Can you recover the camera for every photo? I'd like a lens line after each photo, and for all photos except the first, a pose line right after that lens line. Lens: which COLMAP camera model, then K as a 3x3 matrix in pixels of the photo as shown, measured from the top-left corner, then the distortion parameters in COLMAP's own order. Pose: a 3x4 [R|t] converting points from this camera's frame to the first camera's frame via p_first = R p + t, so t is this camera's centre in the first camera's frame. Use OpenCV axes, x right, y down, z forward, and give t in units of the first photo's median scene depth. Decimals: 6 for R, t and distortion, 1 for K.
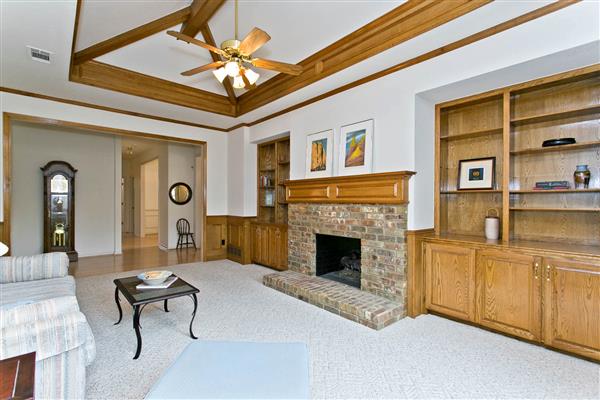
lens RADIAL K [[283.3, 0, 298.6], [0, 283.3, 201.6], [0, 0, 1]] dist [0.001568, 0.000242]
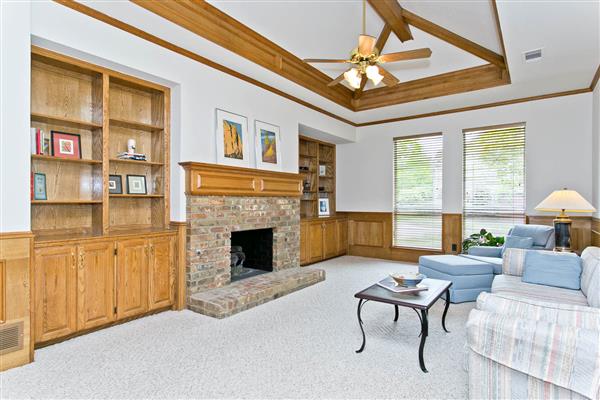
lens RADIAL K [[319.3, 0, 301.5], [0, 319.3, 202.3], [0, 0, 1]] dist [-0.000175, 0.000129]
pose [[-0.221551, -0.006875, 0.975124, -1.001845], [0.000092, 0.999975, 0.007071, 0.019118], [-0.975149, 0.001656, -0.221545, 1.108651]]
